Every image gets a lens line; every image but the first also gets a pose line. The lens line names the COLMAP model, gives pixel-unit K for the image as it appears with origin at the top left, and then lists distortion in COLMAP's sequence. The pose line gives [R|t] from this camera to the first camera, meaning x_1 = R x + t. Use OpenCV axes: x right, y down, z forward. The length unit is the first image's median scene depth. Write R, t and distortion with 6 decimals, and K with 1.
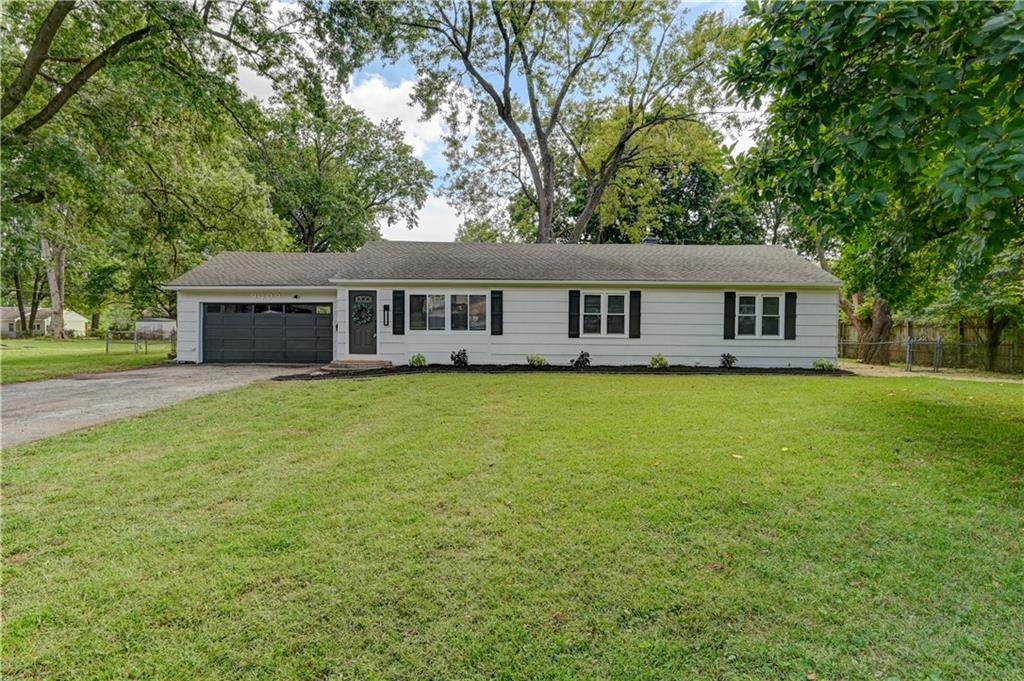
lens RADIAL K [[568.7, 0, 512.1], [0, 568.7, 337.2], [0, 0, 1]] dist [-0.005895, 0.000015]
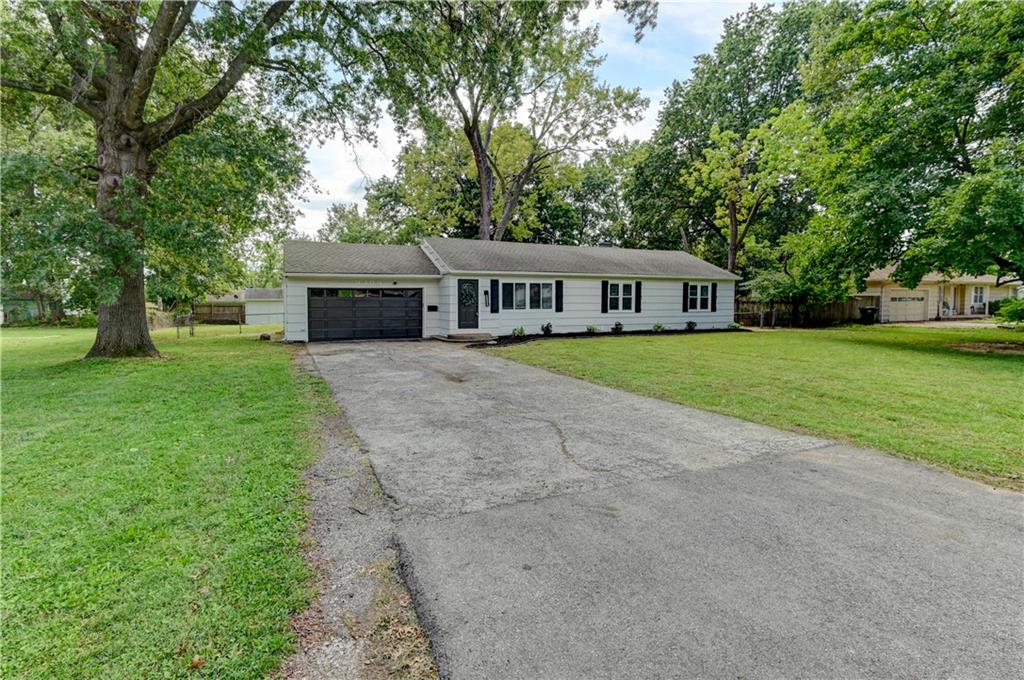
lens RADIAL K [[472.8, 0, 514.8], [0, 472.8, 338.9], [0, 0, 1]] dist [0.000682, -0.001021]
pose [[0.913096, -0.040492, 0.405729, -0.604995], [0.018742, 0.998173, 0.057439, -0.006794], [-0.407313, -0.044844, 0.912187, -0.026401]]
